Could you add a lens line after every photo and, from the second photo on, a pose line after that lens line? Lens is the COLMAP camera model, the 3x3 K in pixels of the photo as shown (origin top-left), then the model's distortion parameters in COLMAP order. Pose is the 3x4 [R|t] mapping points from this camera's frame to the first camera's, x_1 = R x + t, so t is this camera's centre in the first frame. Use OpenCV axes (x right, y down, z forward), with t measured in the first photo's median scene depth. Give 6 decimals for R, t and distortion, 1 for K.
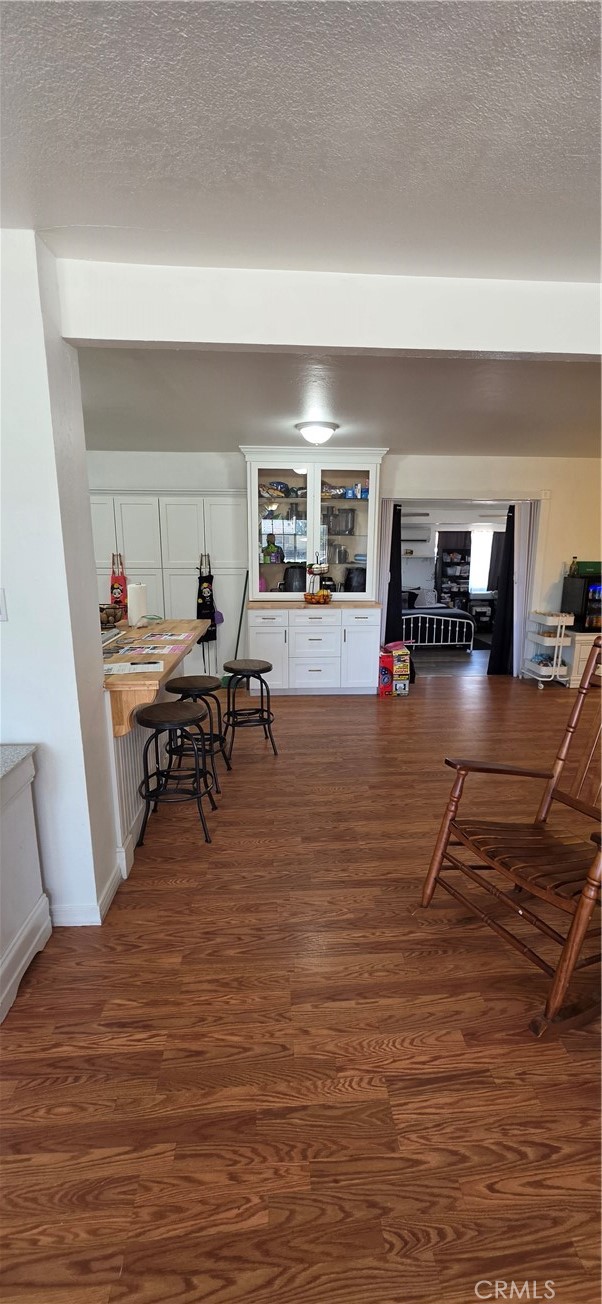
lens RADIAL K [[525.1, 0, 306.0], [0, 525.1, 653.6], [0, 0, 1]] dist [0.000713, 0.000258]
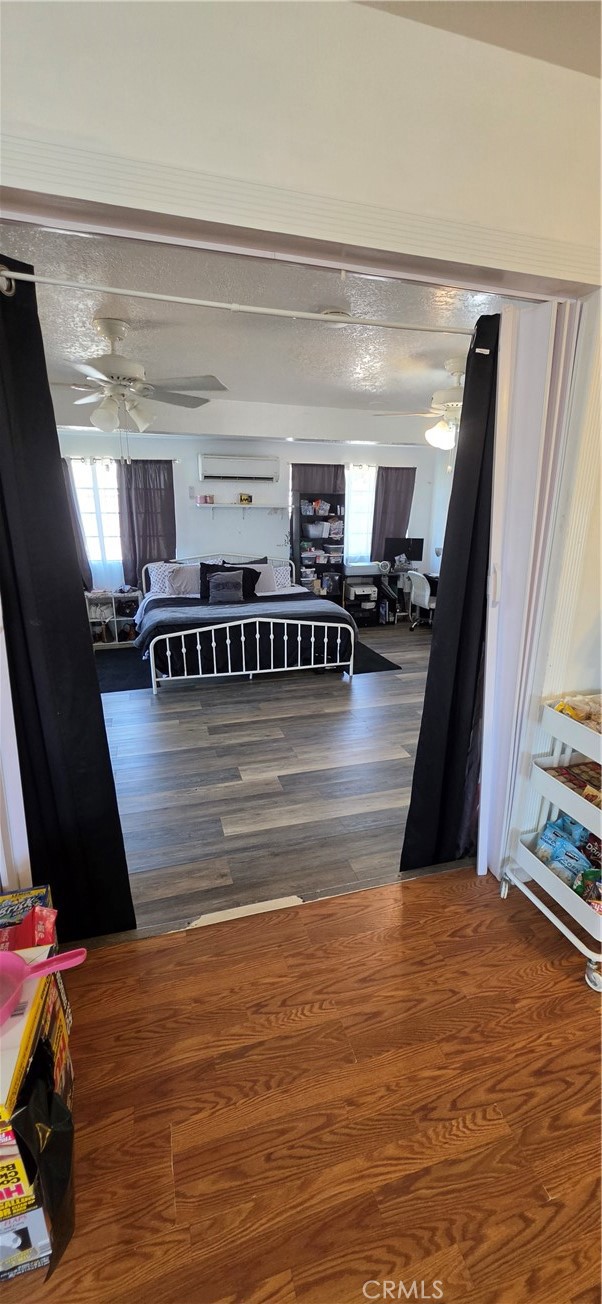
lens RADIAL K [[525.1, 0, 310.9], [0, 525.1, 655.9], [0, 0, 1]] dist [0.000713, 0.000258]
pose [[0.971815, -0.058219, 0.228444, 0.216310], [0.035730, 0.994206, 0.101376, -0.130118], [-0.233022, -0.090357, 0.968265, 0.692722]]
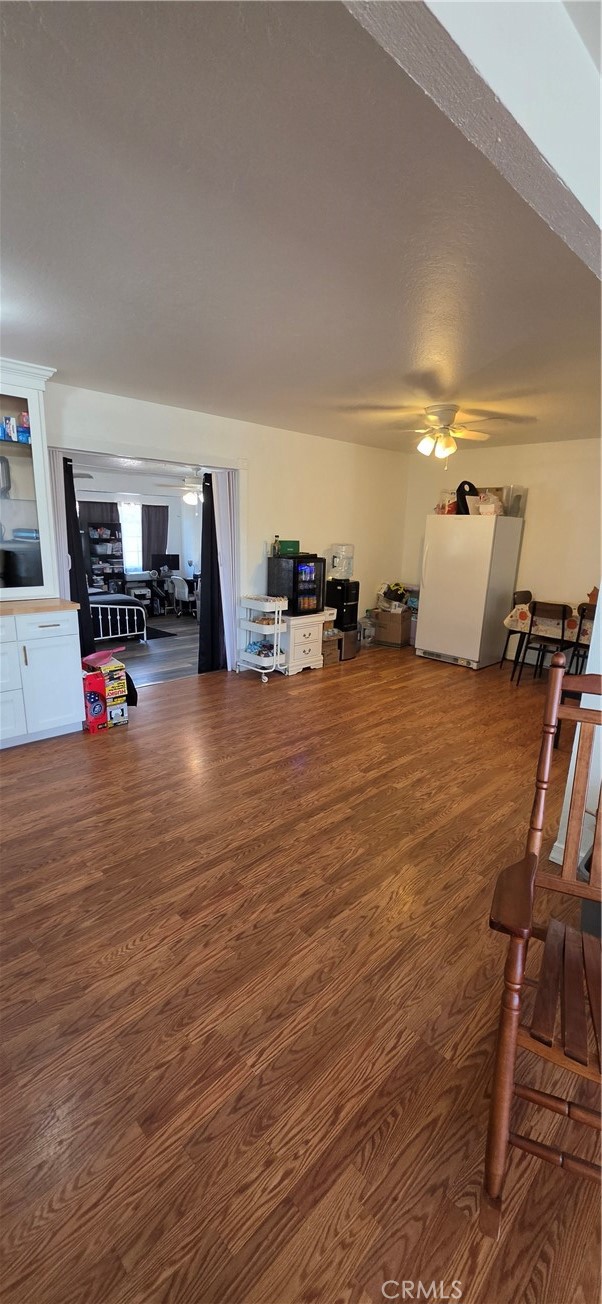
lens RADIAL K [[525.1, 0, 308.7], [0, 525.1, 655.9], [0, 0, 1]] dist [0.000713, 0.000258]
pose [[0.759293, -0.137021, 0.636160, -0.059937], [0.104805, 0.990568, 0.088266, -0.044302], [-0.642254, -0.000347, 0.766492, 0.227591]]
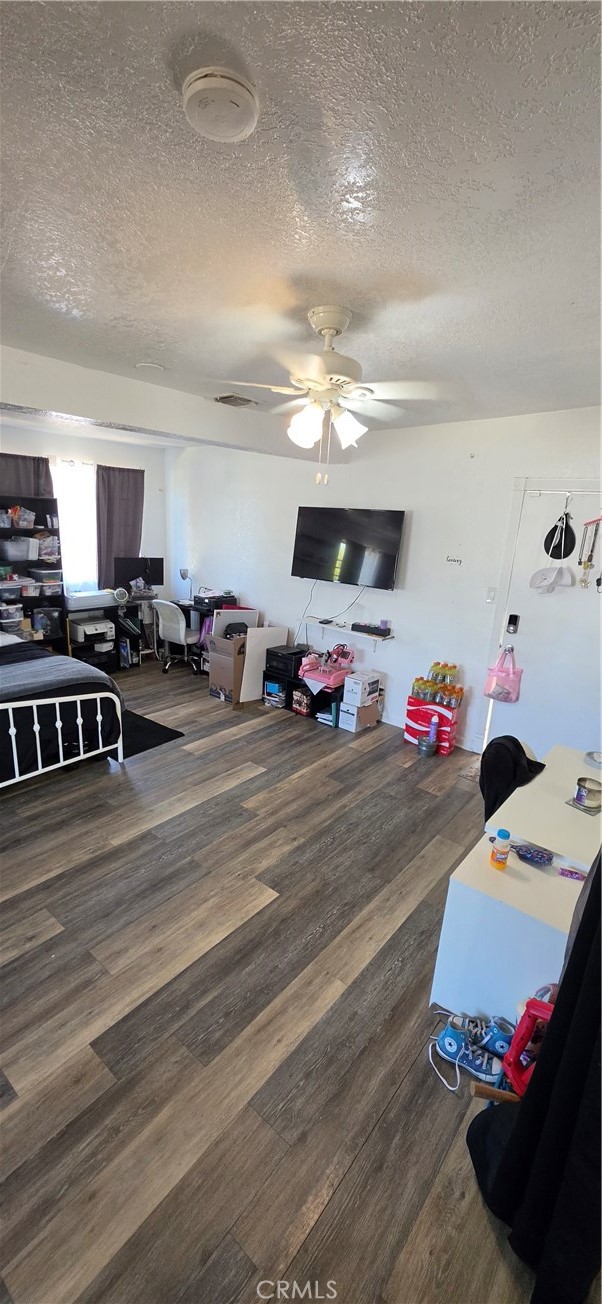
lens RADIAL K [[525.1, 0, 310.4], [0, 525.1, 655.2], [0, 0, 1]] dist [0.000713, 0.000258]
pose [[0.676975, -0.157974, 0.718852, 0.209570], [0.095136, 0.987282, 0.127370, -0.184460], [-0.729831, -0.017838, 0.683395, 0.941702]]
